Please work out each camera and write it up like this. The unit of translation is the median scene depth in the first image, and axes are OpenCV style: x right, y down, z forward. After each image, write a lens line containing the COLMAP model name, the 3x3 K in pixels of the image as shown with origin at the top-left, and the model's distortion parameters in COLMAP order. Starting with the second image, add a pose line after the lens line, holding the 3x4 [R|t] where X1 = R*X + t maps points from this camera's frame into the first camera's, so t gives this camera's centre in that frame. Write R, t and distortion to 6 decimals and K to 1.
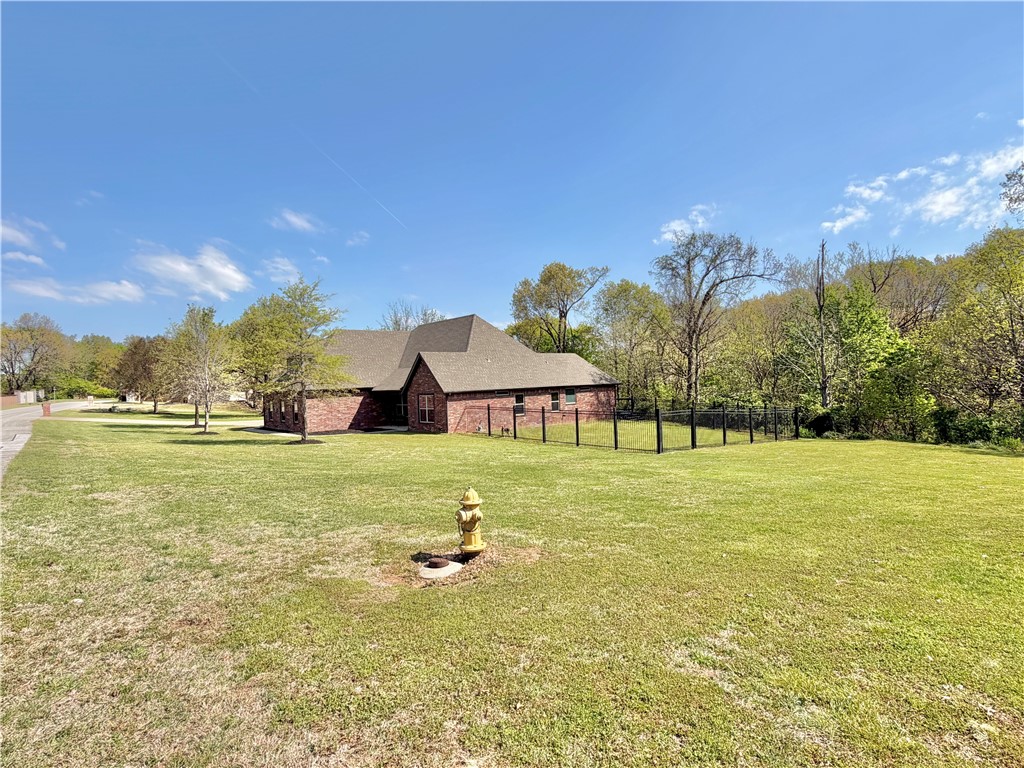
lens RADIAL K [[539.4, 0, 512.0], [0, 539.4, 384.0], [0, 0, 1]] dist [0.000198, 0.000023]
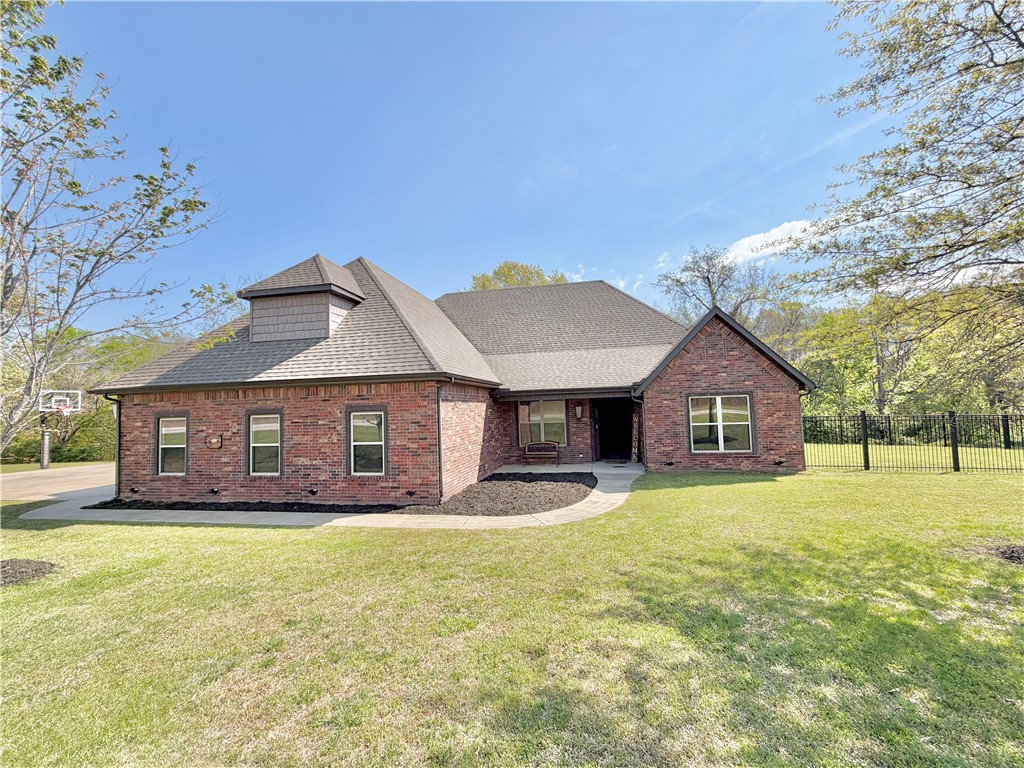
lens RADIAL K [[420.9, 0, 512.0], [0, 420.9, 384.0], [0, 0, 1]] dist [-0.001860, -0.000106]
pose [[0.791753, 0.053352, 0.608506, -0.487711], [0.000451, 0.996127, -0.087925, 0.039181], [-0.610841, 0.069890, 0.788663, 0.737179]]
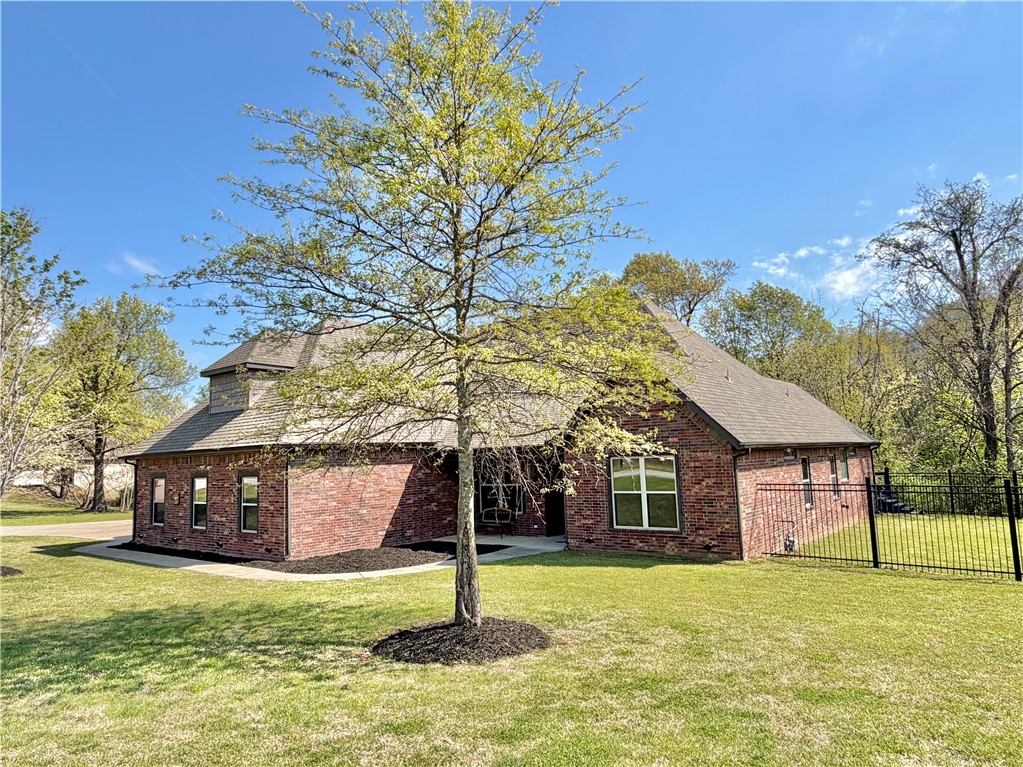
lens RADIAL K [[632.1, 0, 511.5], [0, 632.1, 383.5], [0, 0, 1]] dist [0.001968, 0.000980]
pose [[0.984192, 0.028841, 0.174739, -0.297745], [-0.005322, 0.991022, -0.133596, 0.026981], [-0.177023, 0.130554, 0.975509, 0.520469]]
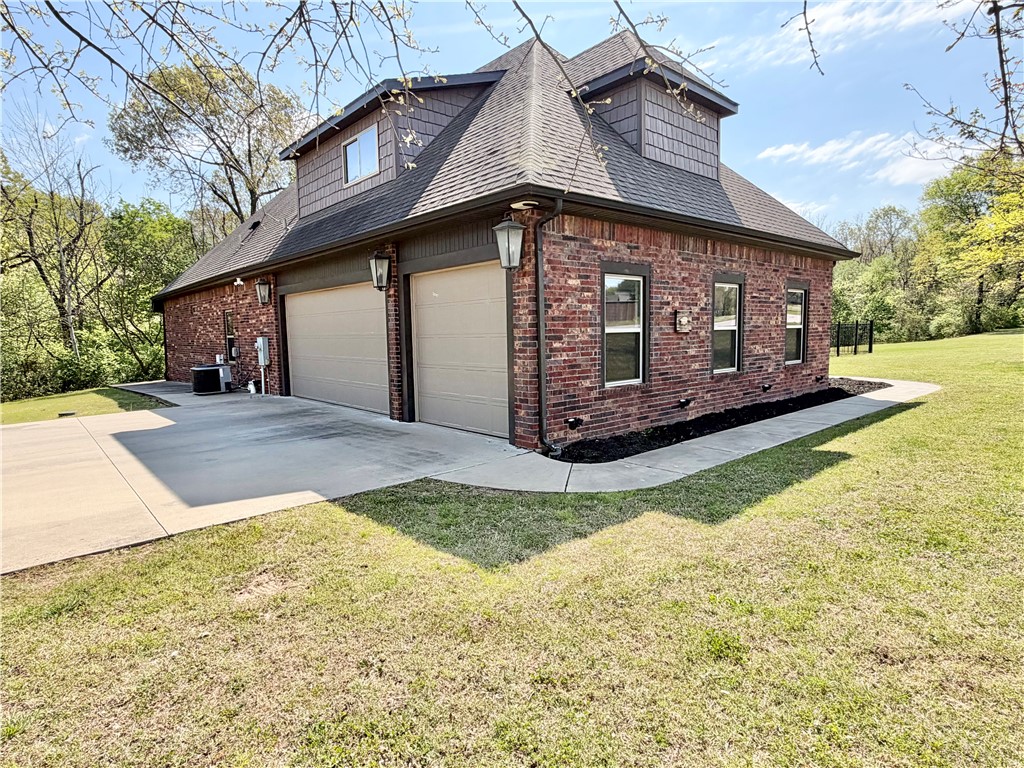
lens RADIAL K [[564.9, 0, 512.0], [0, 564.9, 384.0], [0, 0, 1]] dist [0.000503, 0.000023]
pose [[-0.004341, -0.050554, 0.998712, -0.695299], [0.025811, 0.998383, 0.050649, 0.063934], [-0.999657, 0.025998, -0.003029, 1.147309]]
